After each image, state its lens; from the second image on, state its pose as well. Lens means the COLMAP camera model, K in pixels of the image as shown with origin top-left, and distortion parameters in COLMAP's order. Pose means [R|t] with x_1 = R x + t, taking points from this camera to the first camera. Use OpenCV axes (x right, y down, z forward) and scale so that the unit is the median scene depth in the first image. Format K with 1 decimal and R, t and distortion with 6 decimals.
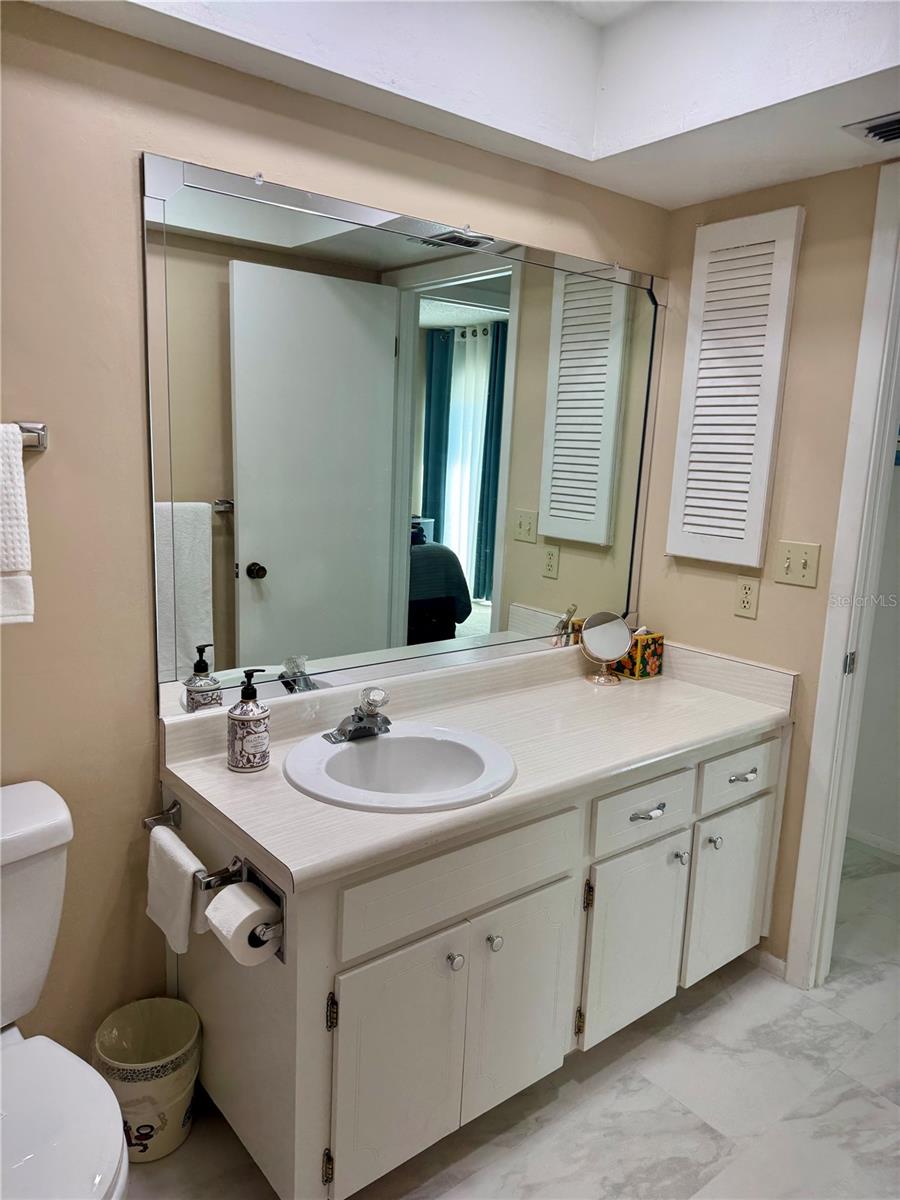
lens RADIAL K [[834.4, 0, 449.0], [0, 834.4, 586.4], [0, 0, 1]] dist [0.033514, -0.077818]
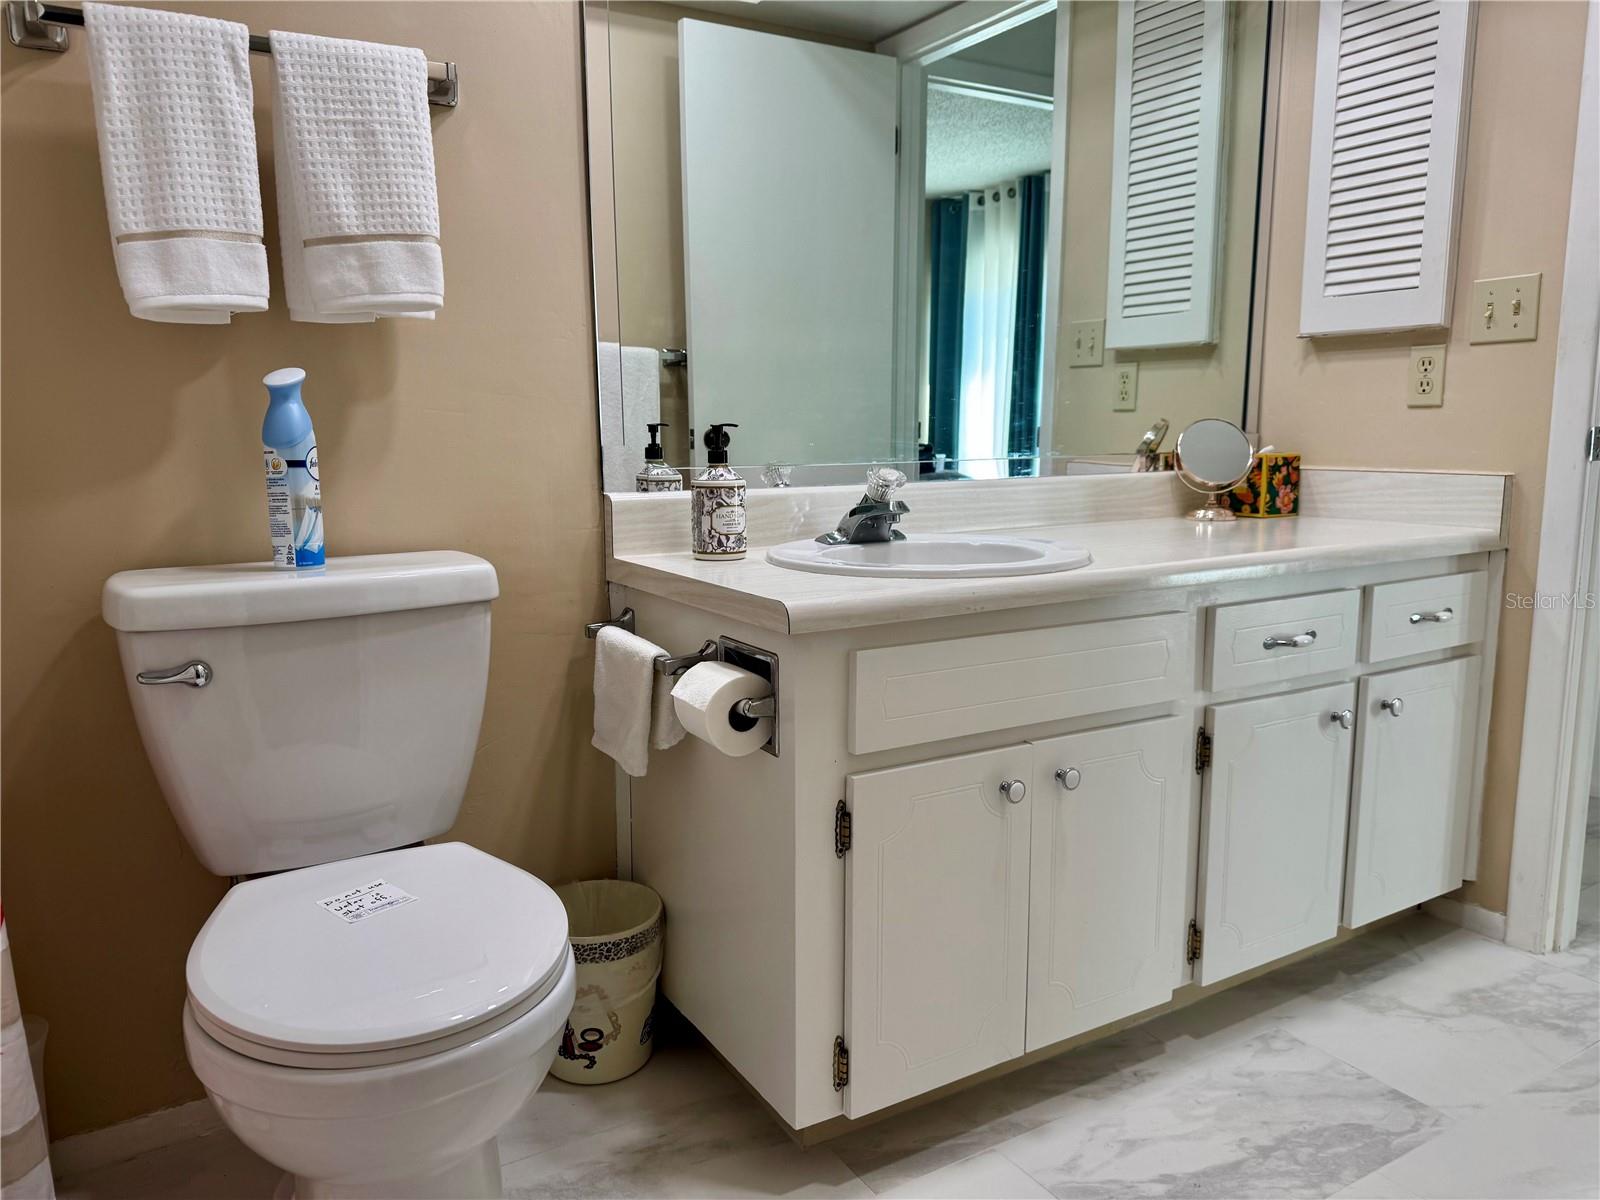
lens RADIAL K [[1137.6, 0, 800.0], [0, 1137.6, 600.0], [0, 0, 1]] dist [-0.006075, -0.014807]
pose [[0.988679, -0.025355, -0.147889, -0.019255], [0.022878, 0.999568, -0.018426, 0.232627], [0.148292, 0.014834, 0.988832, 0.017812]]
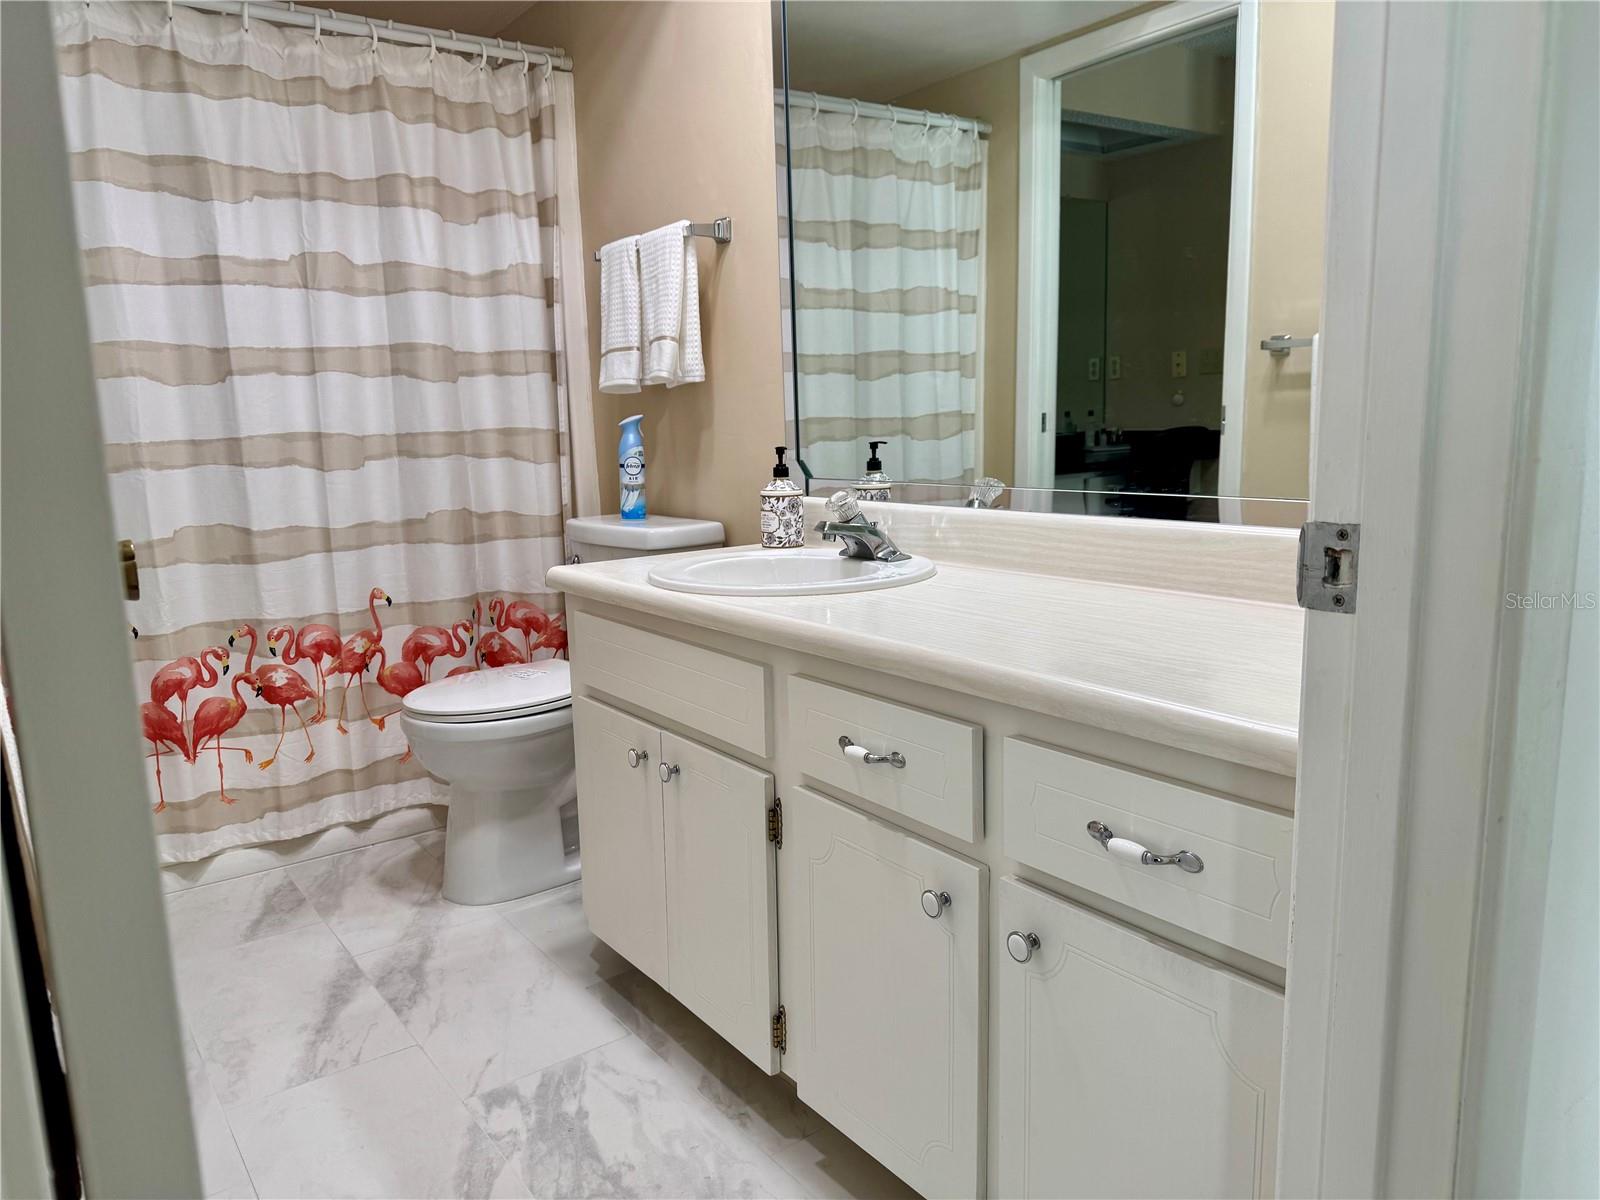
lens RADIAL K [[1112.5, 0, 800.0], [0, 1112.5, 600.0], [0, 0, 1]] dist [0.033514, -0.077818]
pose [[-0.044465, 0.121602, -0.991583, 0.875532], [-0.155374, 0.979644, 0.127105, 0.089139], [0.986854, 0.159718, -0.024666, 0.905825]]
